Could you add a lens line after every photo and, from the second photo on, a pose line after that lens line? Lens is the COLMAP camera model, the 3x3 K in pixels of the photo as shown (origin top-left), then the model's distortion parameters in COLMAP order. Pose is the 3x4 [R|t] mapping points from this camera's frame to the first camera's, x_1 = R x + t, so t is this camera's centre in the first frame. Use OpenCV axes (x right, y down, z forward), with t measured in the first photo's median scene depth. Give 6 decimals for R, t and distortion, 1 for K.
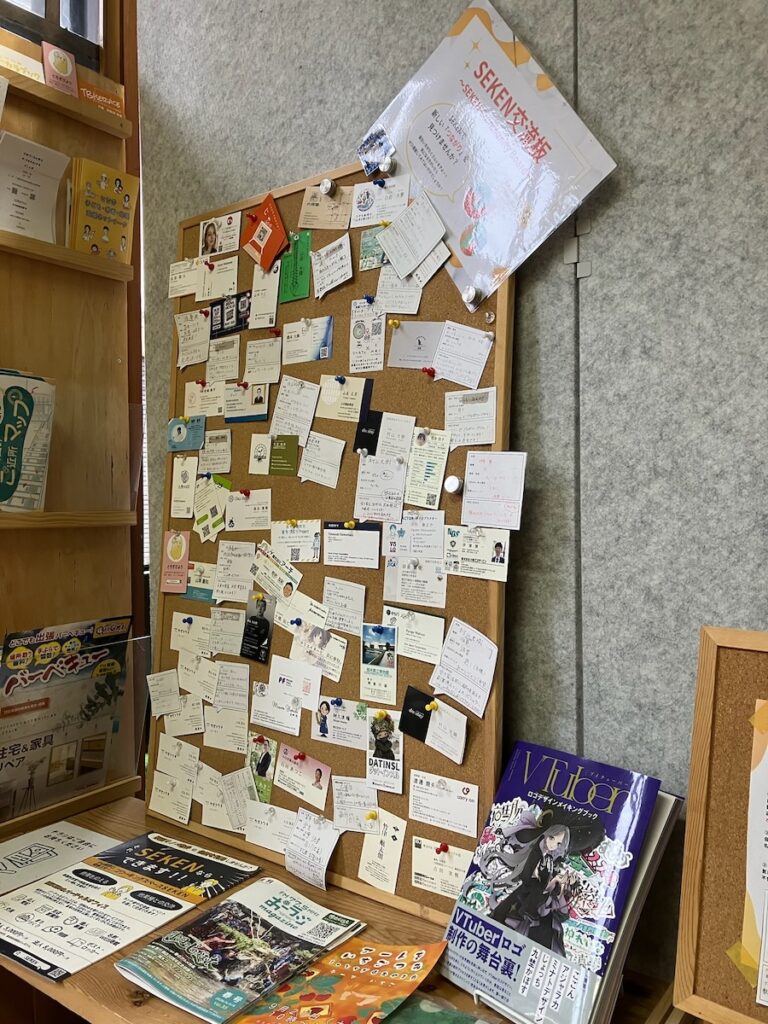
lens RADIAL K [[848.2, 0, 390.3], [0, 848.2, 507.6], [0, 0, 1]] dist [0.007276, 0.003216]
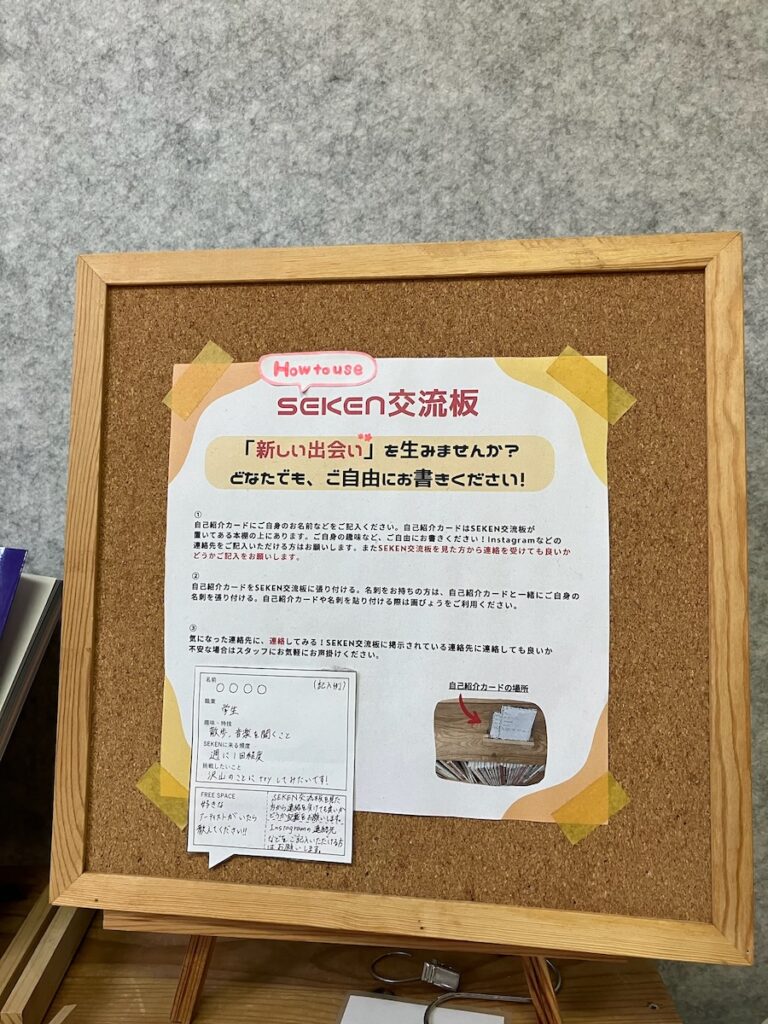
lens RADIAL K [[848.2, 0, 387.1], [0, 848.2, 517.0], [0, 0, 1]] dist [0.007276, 0.003216]
pose [[0.797280, -0.076872, 0.598695, 0.157103], [-0.001389, 0.991621, 0.129172, 0.210108], [-0.603608, -0.103818, 0.790493, 0.362675]]
